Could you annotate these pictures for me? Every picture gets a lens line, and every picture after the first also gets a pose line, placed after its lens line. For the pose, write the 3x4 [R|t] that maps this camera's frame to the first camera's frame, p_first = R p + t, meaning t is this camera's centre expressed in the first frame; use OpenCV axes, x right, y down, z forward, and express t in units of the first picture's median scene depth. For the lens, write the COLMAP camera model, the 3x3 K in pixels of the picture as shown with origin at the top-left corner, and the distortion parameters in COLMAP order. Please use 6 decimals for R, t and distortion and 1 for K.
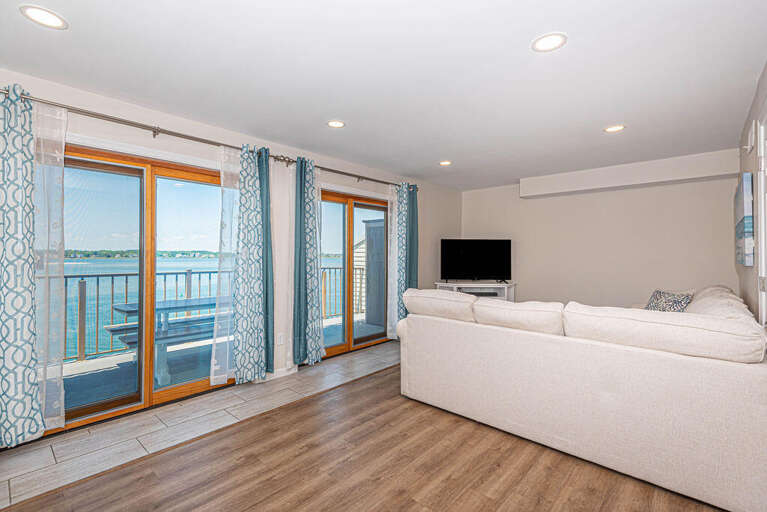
lens RADIAL K [[355.0, 0, 384.4], [0, 355.0, 254.6], [0, 0, 1]] dist [0.023725, -0.000113]
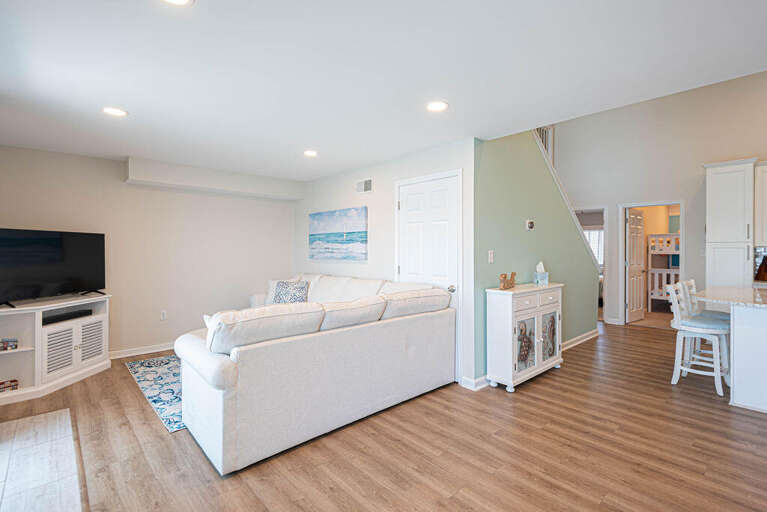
lens RADIAL K [[355.0, 0, 383.5], [0, 355.0, 252.2], [0, 0, 1]] dist [0.023725, -0.000113]
pose [[0.096968, -0.017017, 0.995142, -0.795923], [-0.002814, 0.999845, 0.017371, -0.045660], [-0.995284, -0.004485, 0.096905, 0.891554]]
